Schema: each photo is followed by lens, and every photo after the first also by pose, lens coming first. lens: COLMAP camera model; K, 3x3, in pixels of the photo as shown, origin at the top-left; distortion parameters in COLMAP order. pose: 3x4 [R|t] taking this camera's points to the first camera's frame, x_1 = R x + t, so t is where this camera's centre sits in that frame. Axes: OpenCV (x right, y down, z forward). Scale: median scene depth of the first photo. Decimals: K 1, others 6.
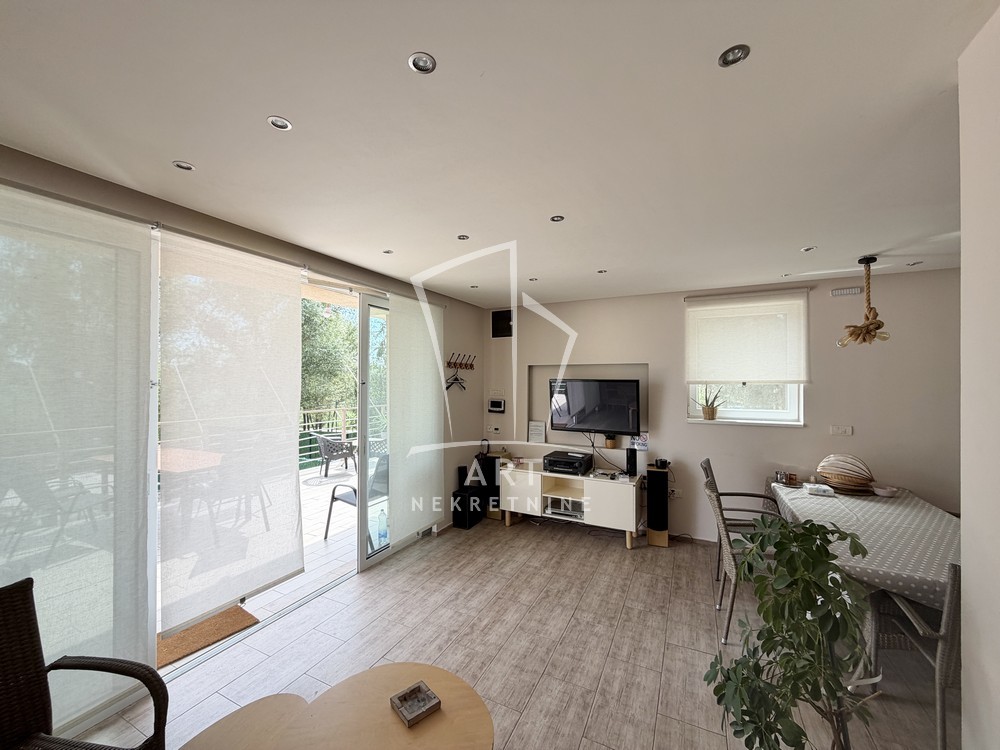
lens RADIAL K [[401.3, 0, 496.0], [0, 401.3, 377.5], [0, 0, 1]] dist [-0.001507, -0.000163]
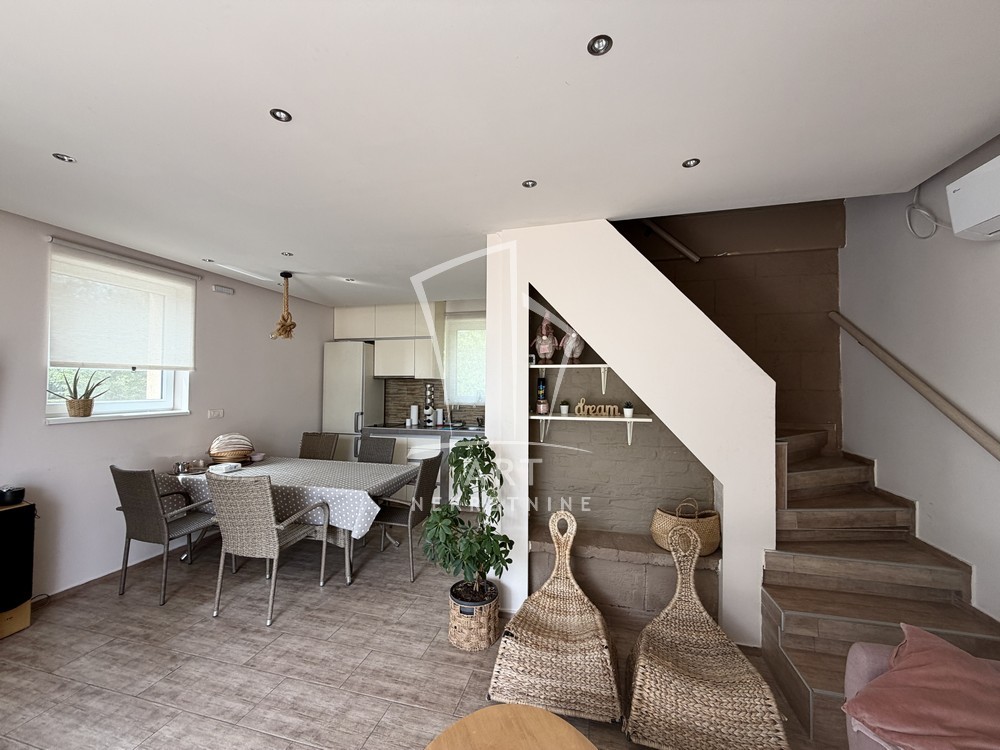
lens RADIAL K [[401.3, 0, 496.0], [0, 401.3, 377.5], [0, 0, 1]] dist [-0.001507, -0.000163]
pose [[-0.205817, 0.020141, 0.978383, -0.482853], [-0.010397, 0.999687, -0.022767, 0.062622], [-0.978535, -0.014858, -0.205543, 0.608294]]
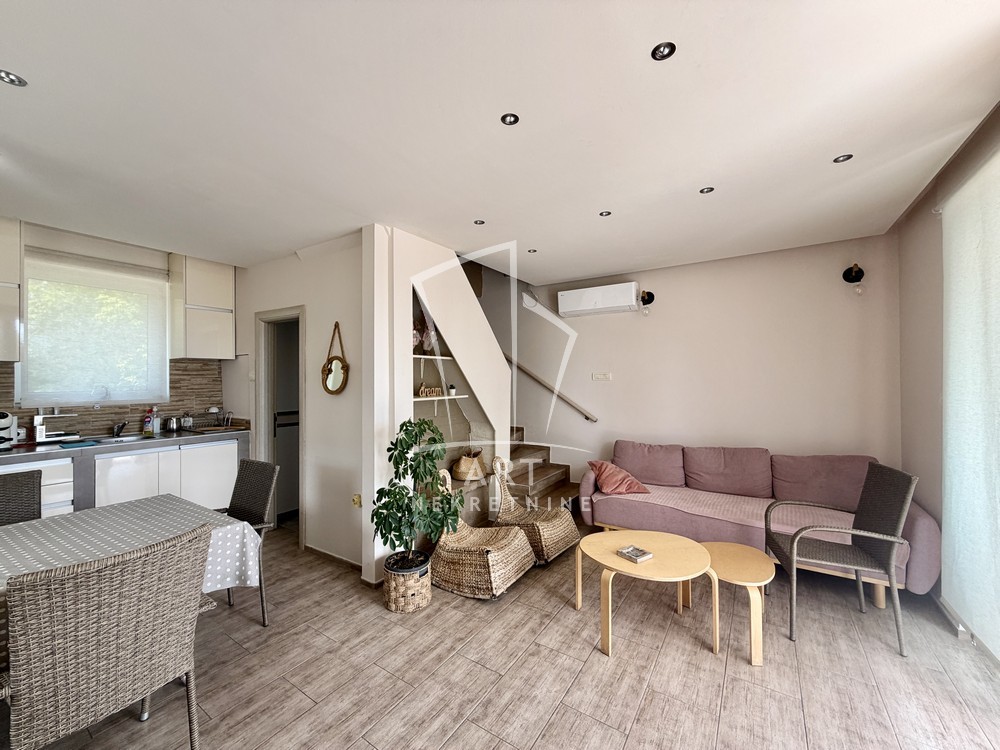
lens RADIAL K [[401.3, 0, 496.0], [0, 401.3, 377.5], [0, 0, 1]] dist [-0.001507, -0.000163]
pose [[-0.992372, 0.010340, 0.122842, 0.066522], [0.009401, 0.999922, -0.008218, 0.084495], [-0.122917, -0.007000, -0.992392, 1.396546]]
